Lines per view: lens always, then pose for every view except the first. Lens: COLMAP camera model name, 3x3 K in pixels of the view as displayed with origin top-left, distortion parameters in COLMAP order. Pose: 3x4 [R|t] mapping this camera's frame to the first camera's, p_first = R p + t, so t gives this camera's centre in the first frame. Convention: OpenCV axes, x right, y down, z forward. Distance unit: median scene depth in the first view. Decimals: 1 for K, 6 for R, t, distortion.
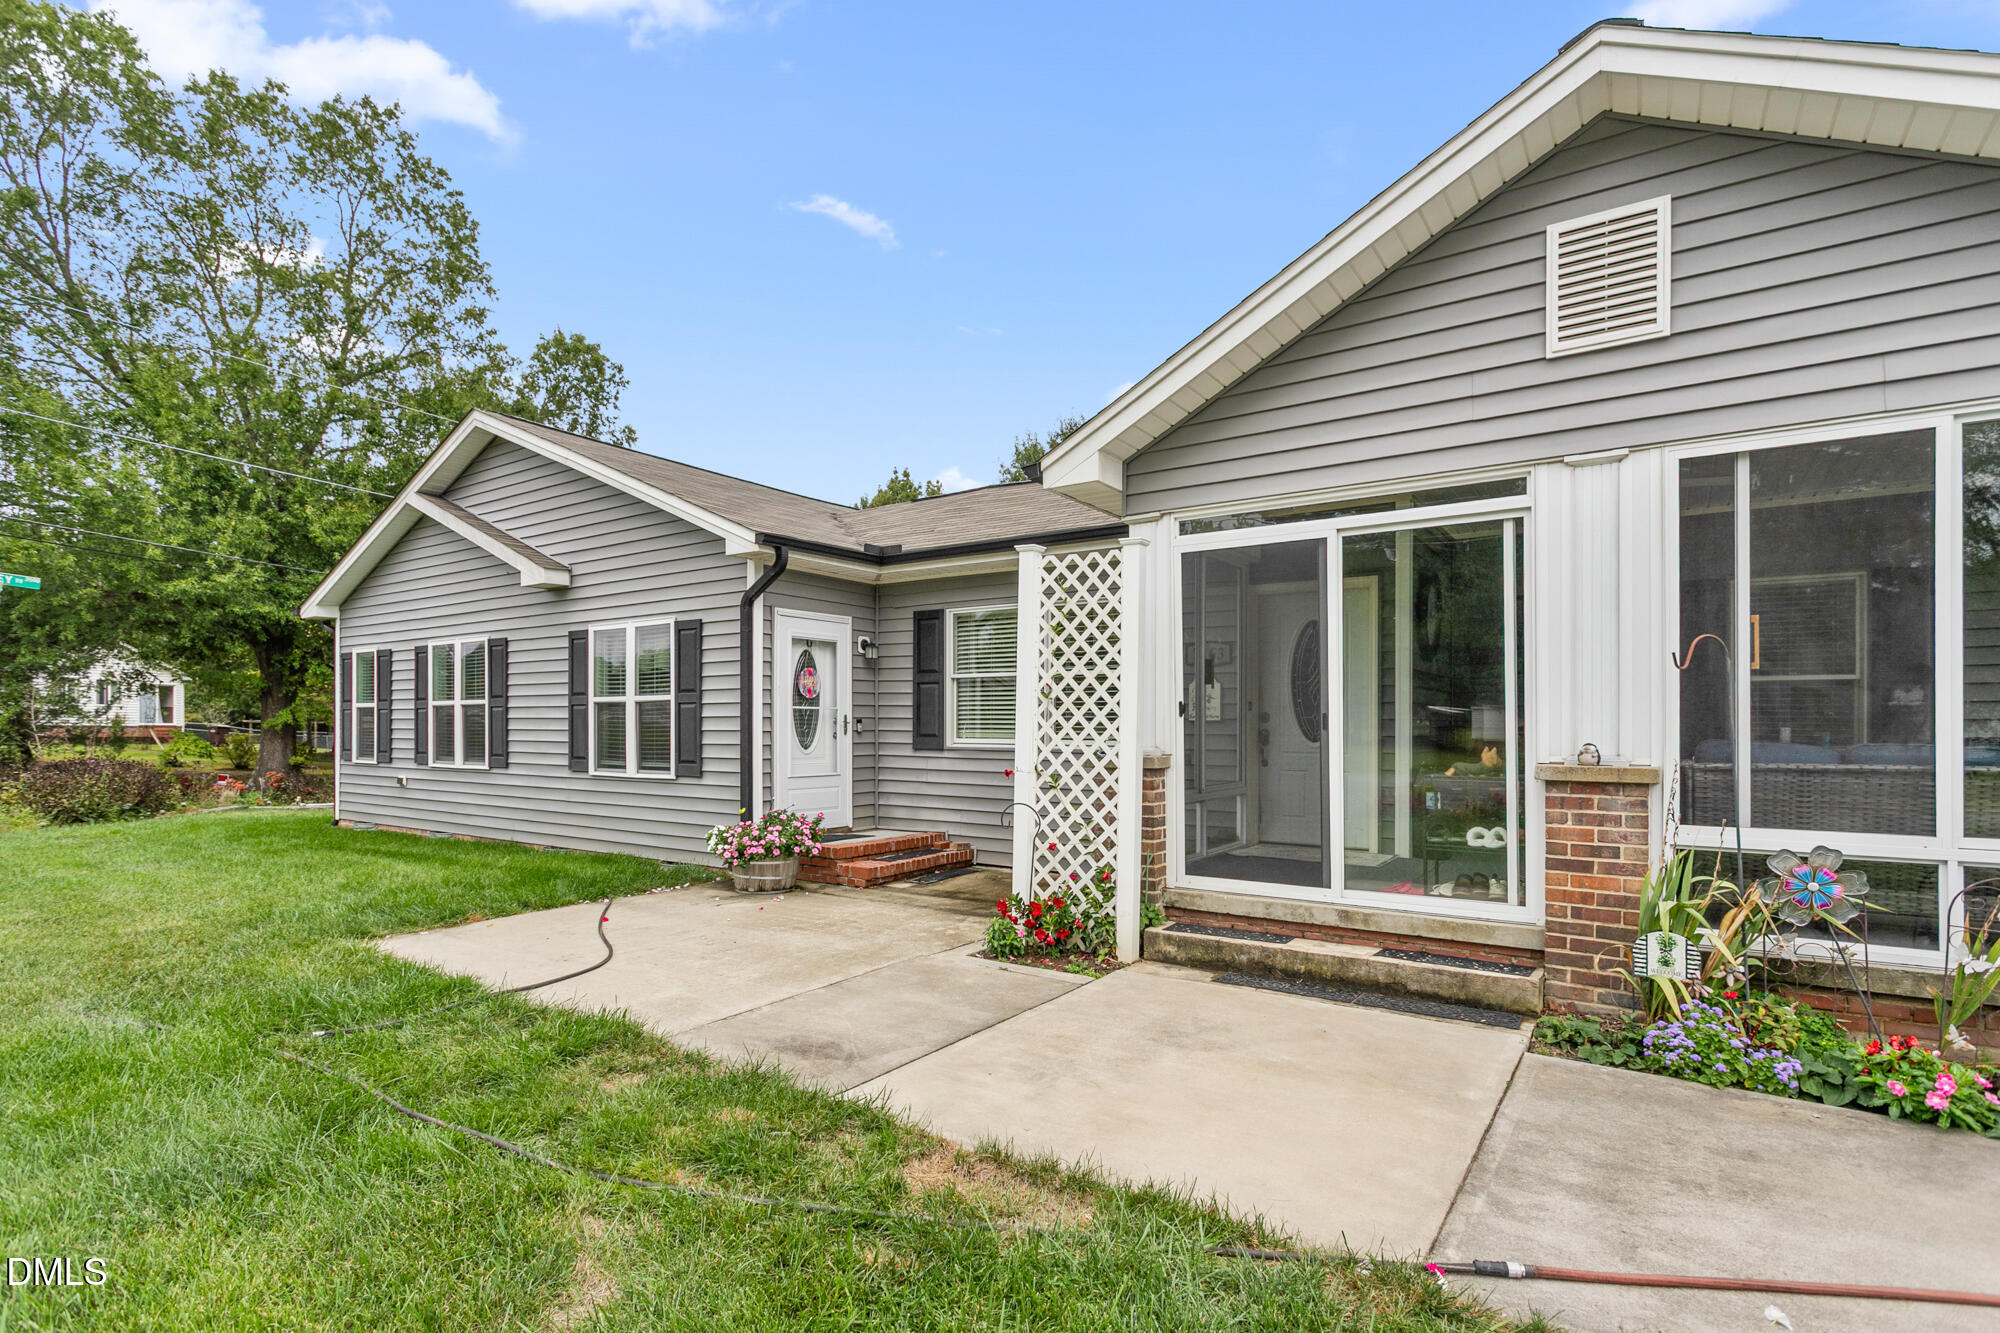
lens RADIAL K [[966.3, 0, 990.2], [0, 966.3, 713.7], [0, 0, 1]] dist [-0.004781, 0.001447]
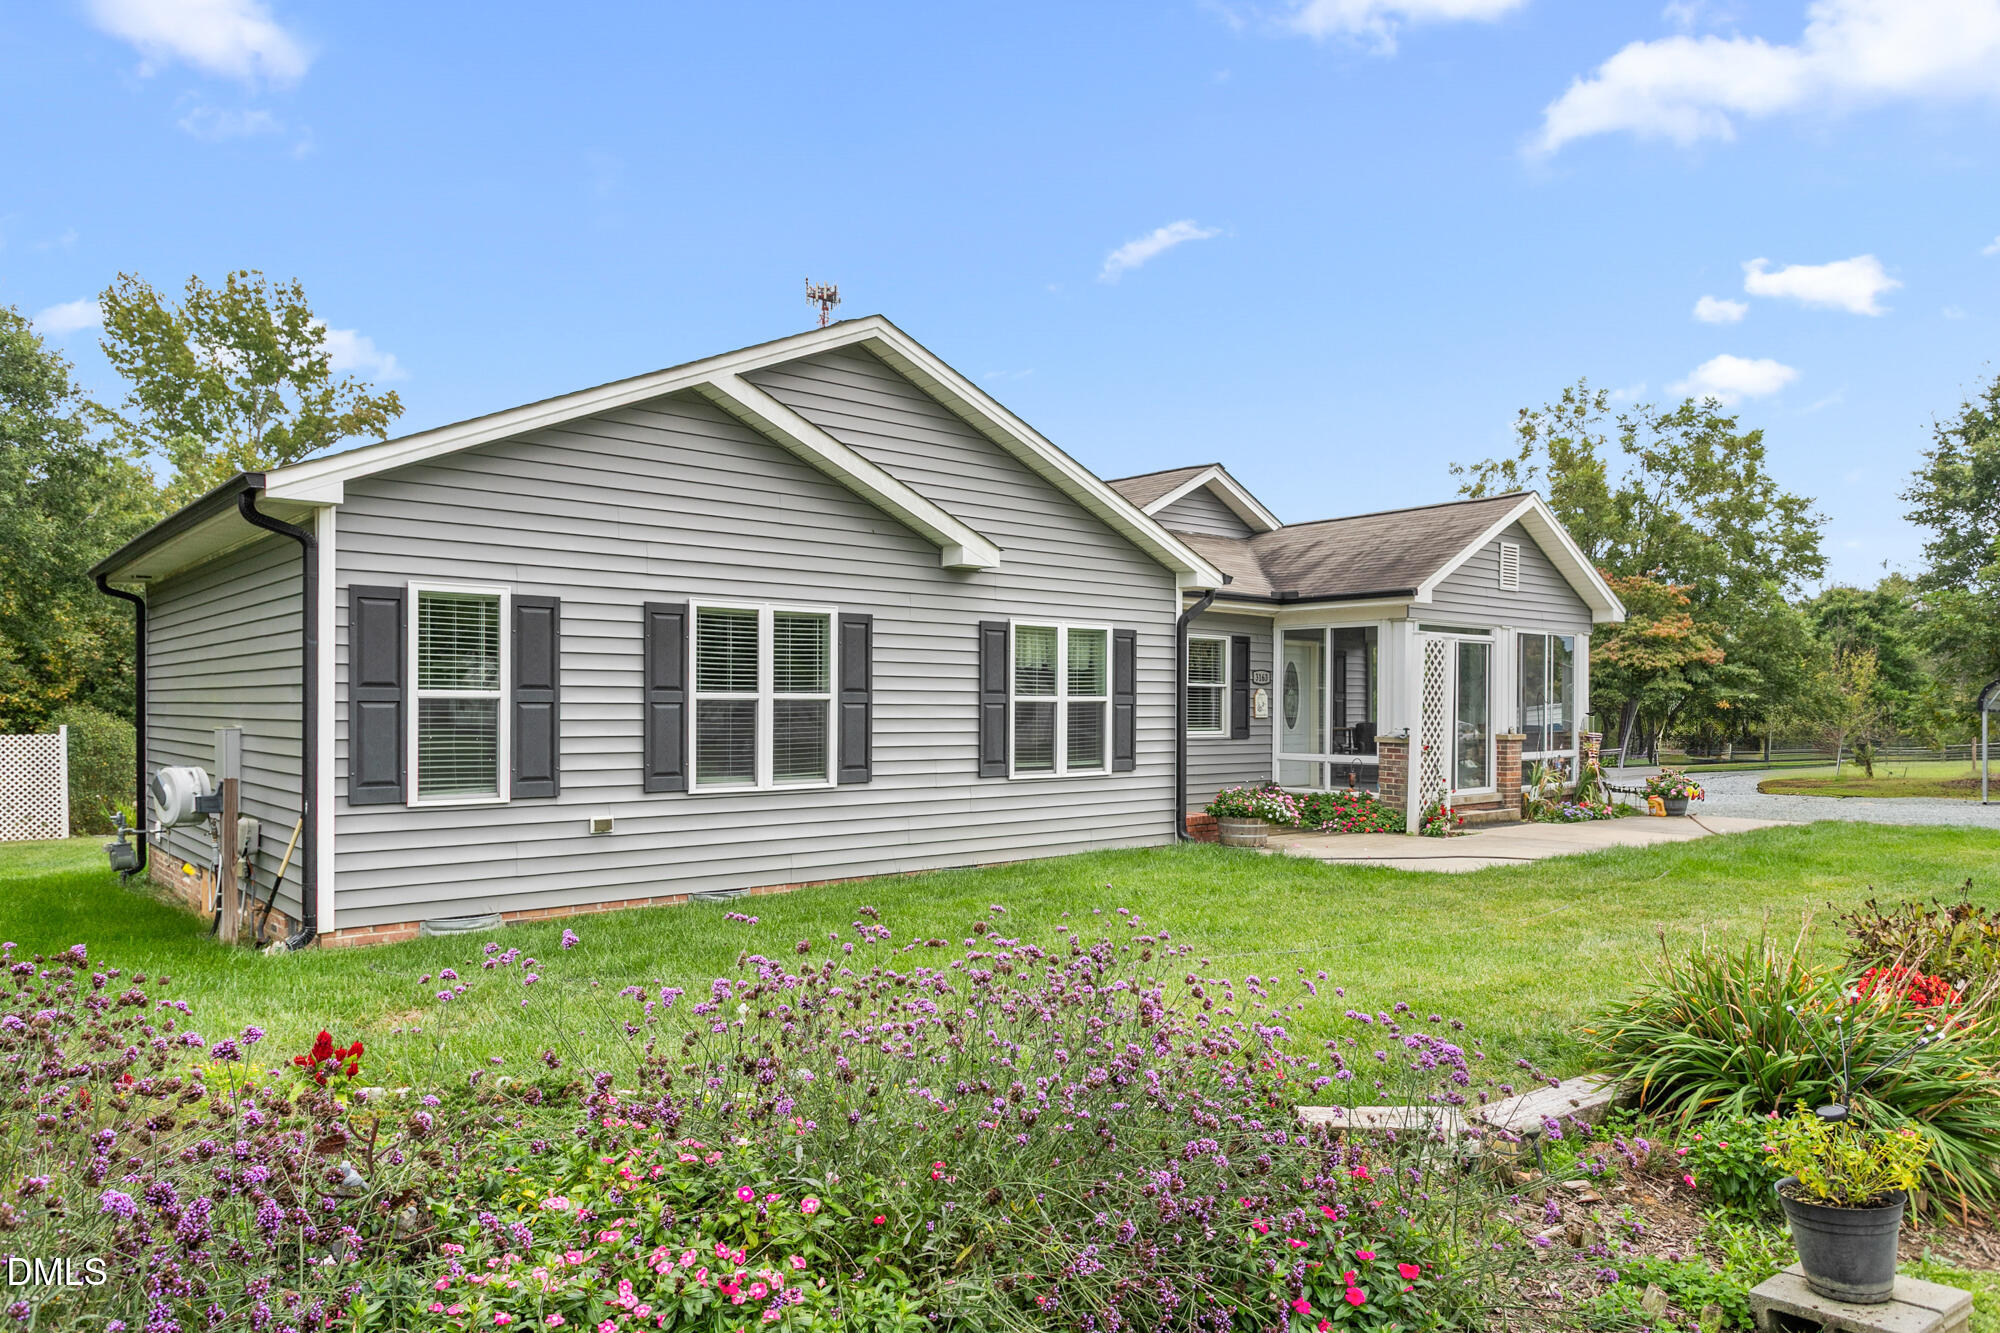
lens RADIAL K [[1334.6, 0, 1007.9], [0, 1334.6, 681.5], [0, 0, 1]] dist [-0.004989, -0.000180]
pose [[0.236587, 0.021300, 0.971377, -1.748141], [-0.009620, 0.999762, -0.019579, -0.005486], [-0.971563, -0.004713, 0.236736, 0.733352]]
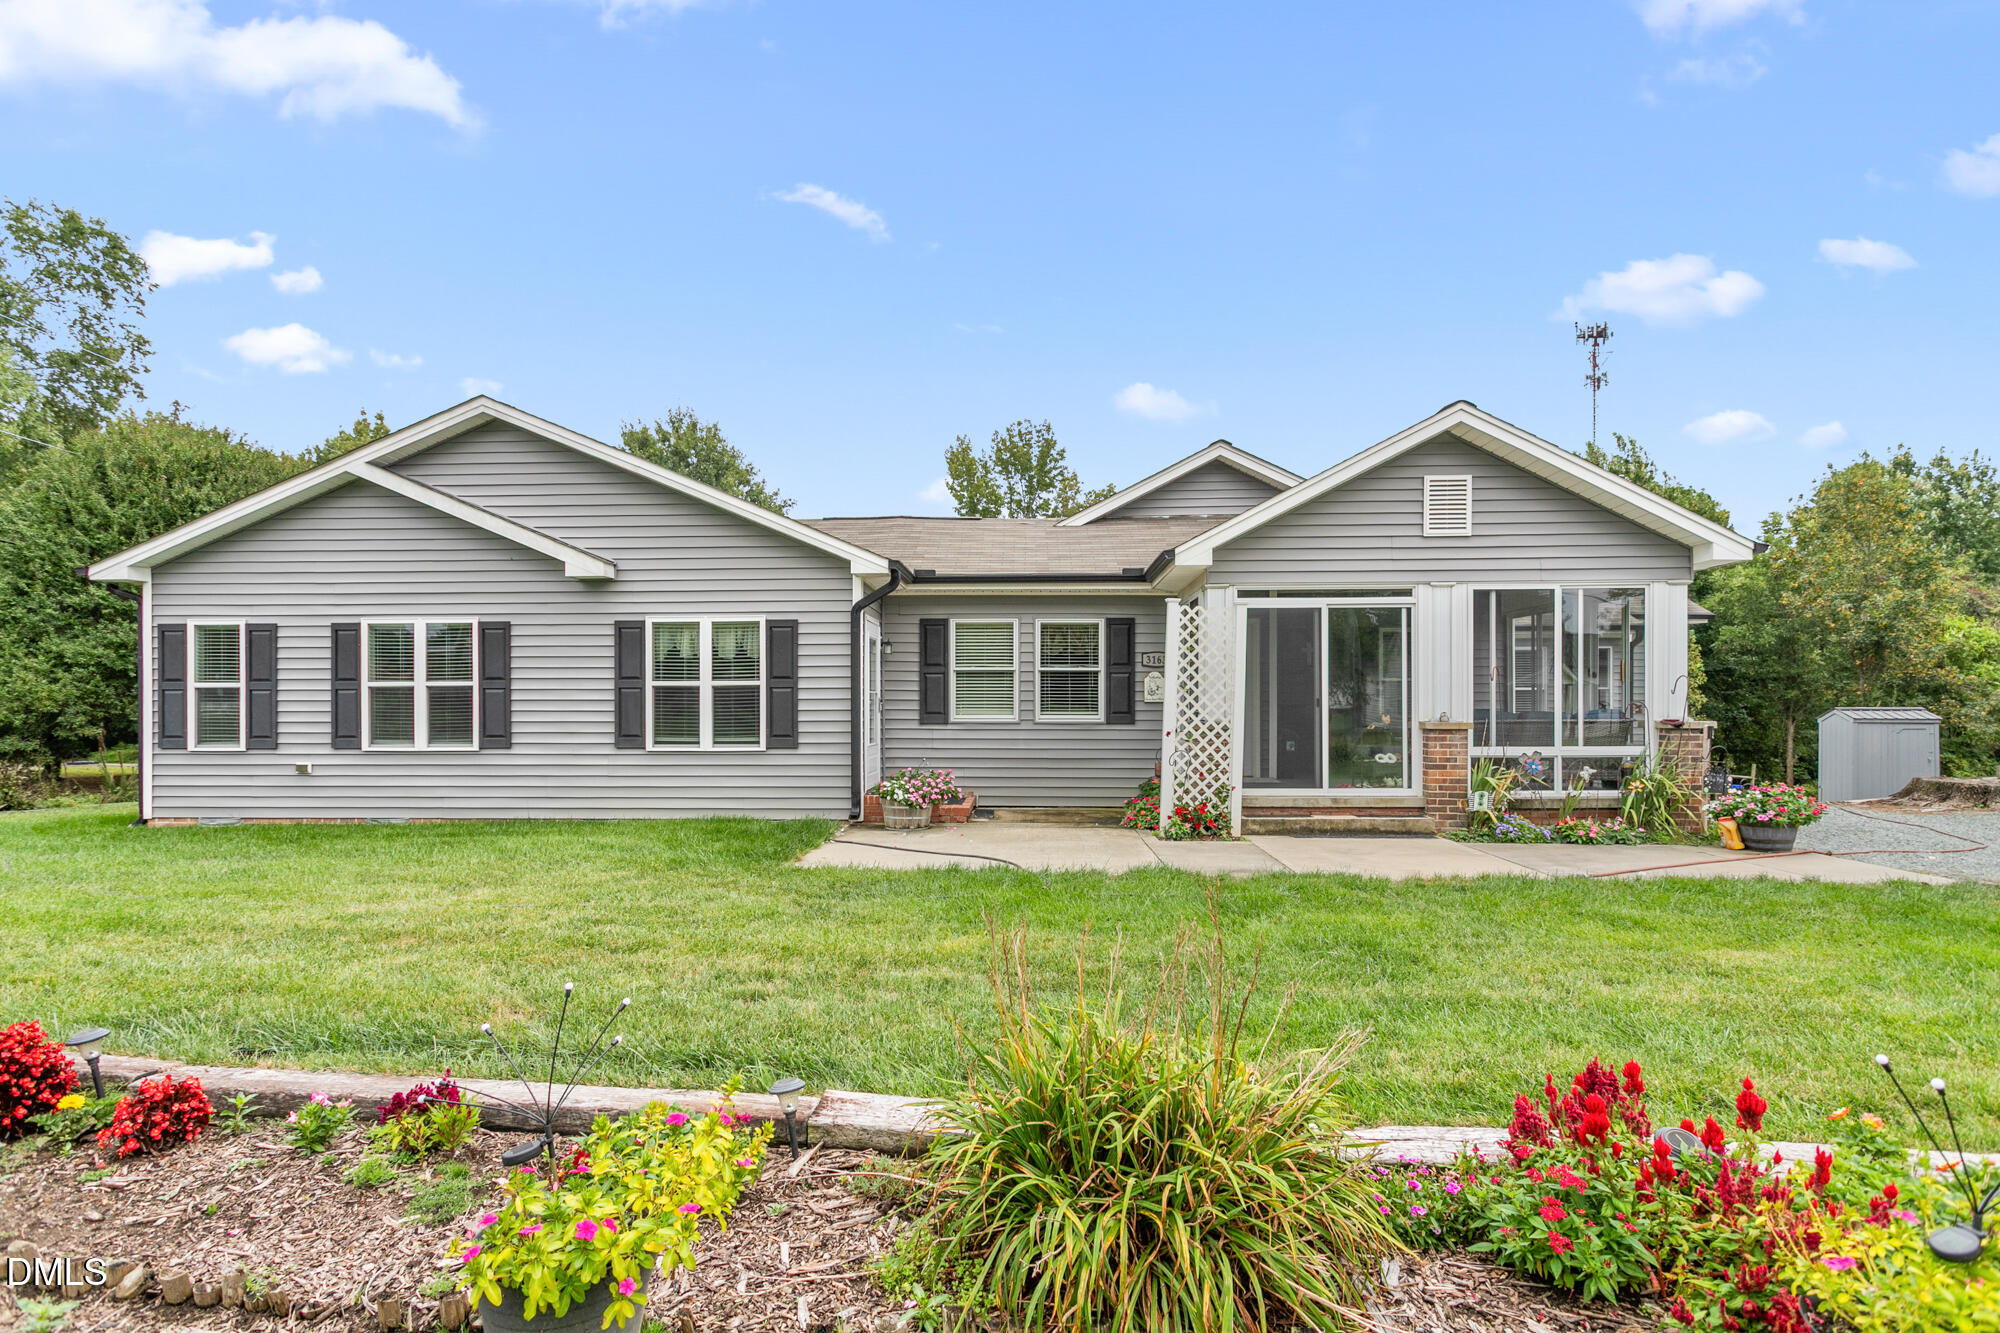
lens RADIAL K [[966.3, 0, 976.5], [0, 966.3, 692.9], [0, 0, 1]] dist [-0.004781, 0.001447]
pose [[0.848346, 0.002880, 0.529435, -0.717121], [-0.003285, 0.999995, -0.000175, -0.004931], [-0.529432, -0.001591, 0.848351, -0.158632]]
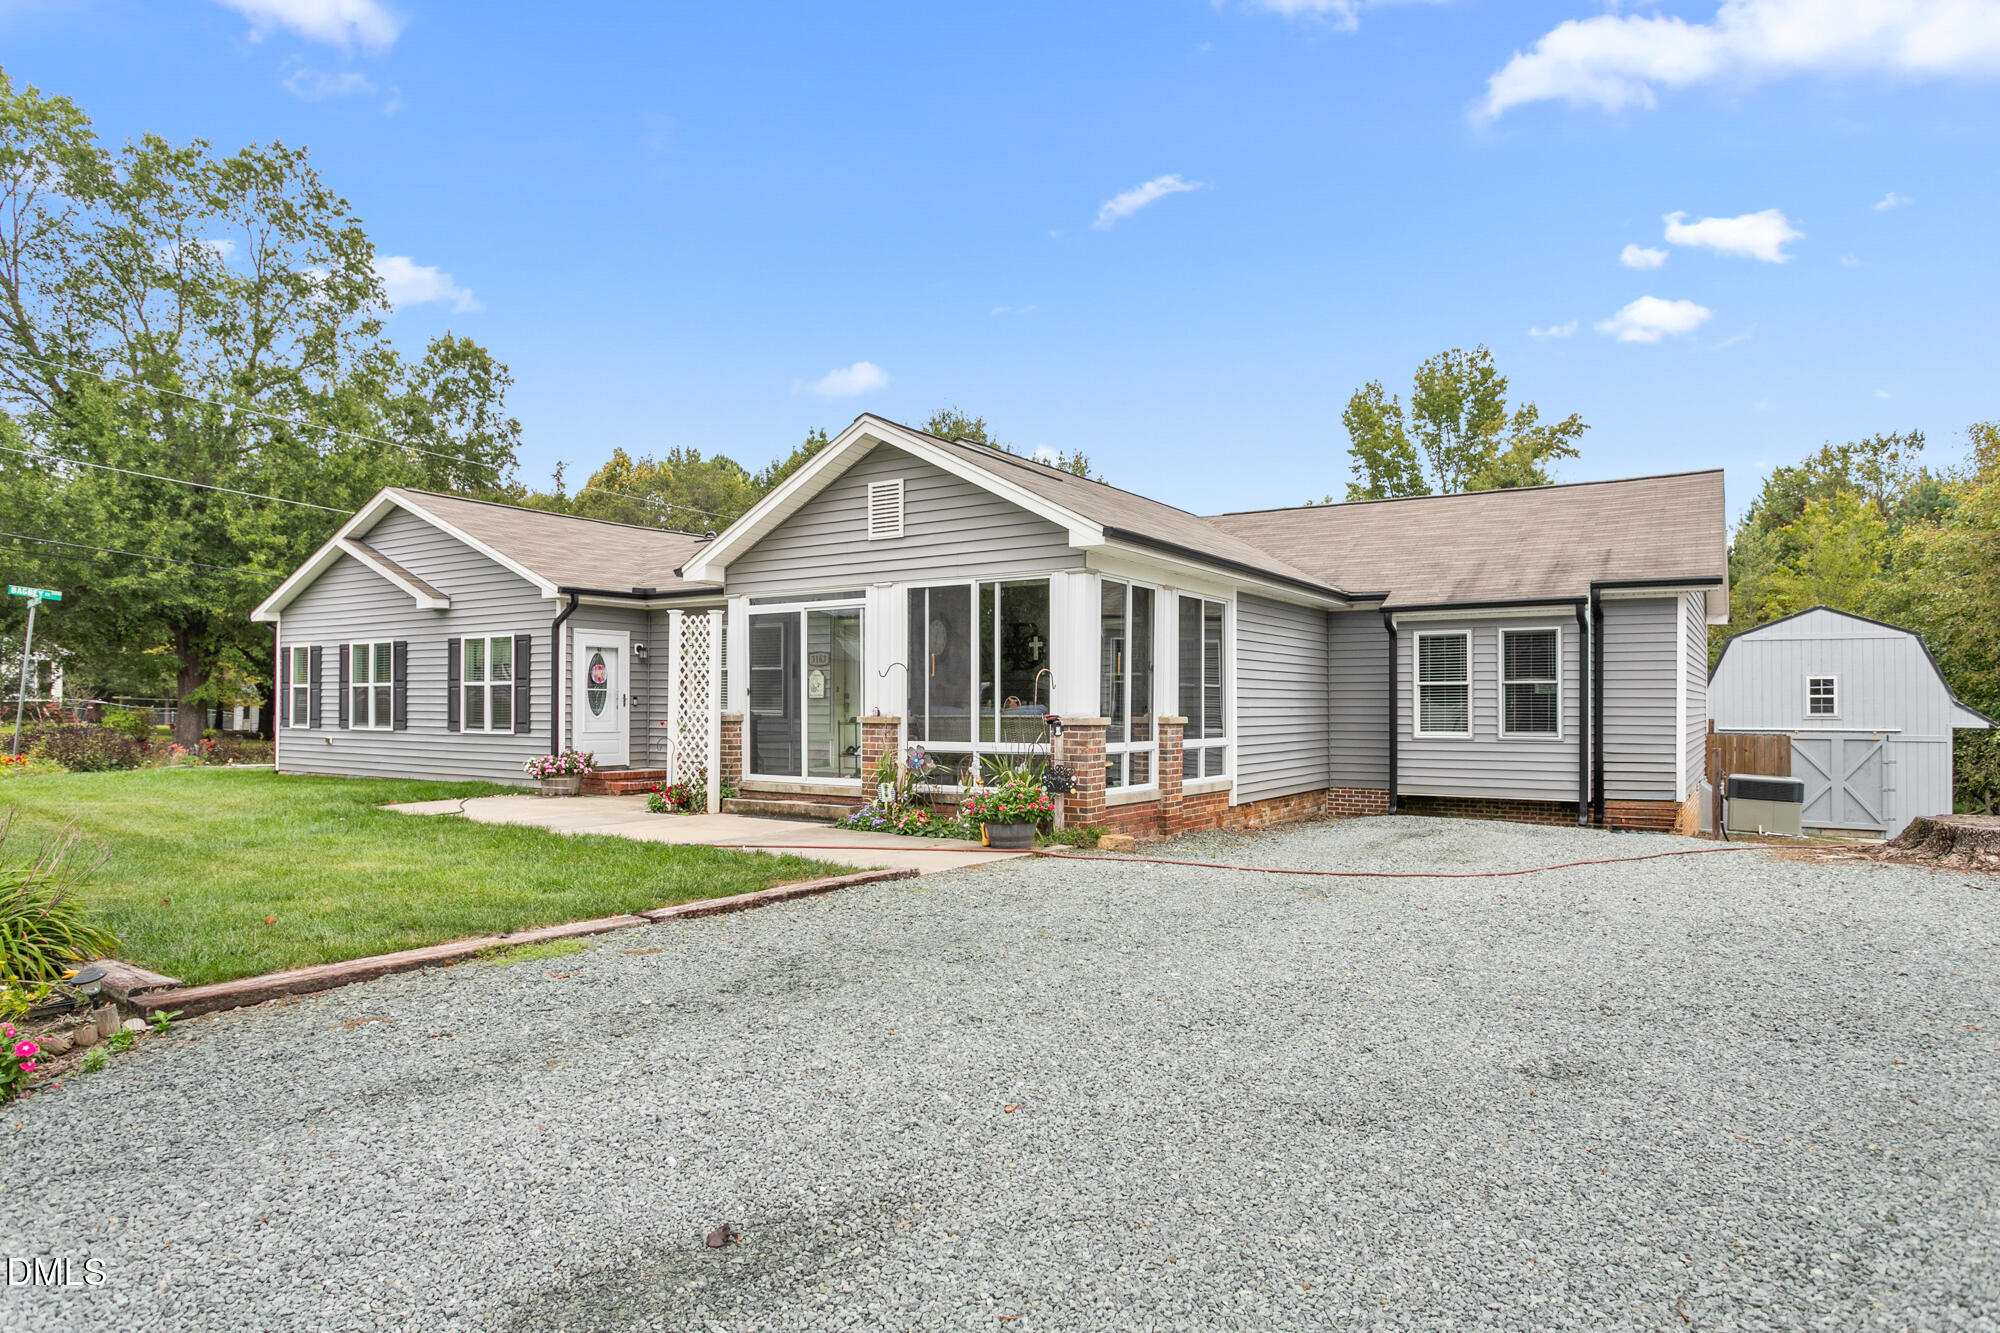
lens RADIAL K [[1142.2, 0, 990.2], [0, 1142.2, 682.5], [0, 0, 1]] dist [-0.016843, 0.001498]
pose [[0.999734, 0.001751, 0.022986, 0.400745], [-0.001587, 0.999973, -0.007161, -0.004848], [-0.022998, 0.007123, 0.999710, -0.864391]]
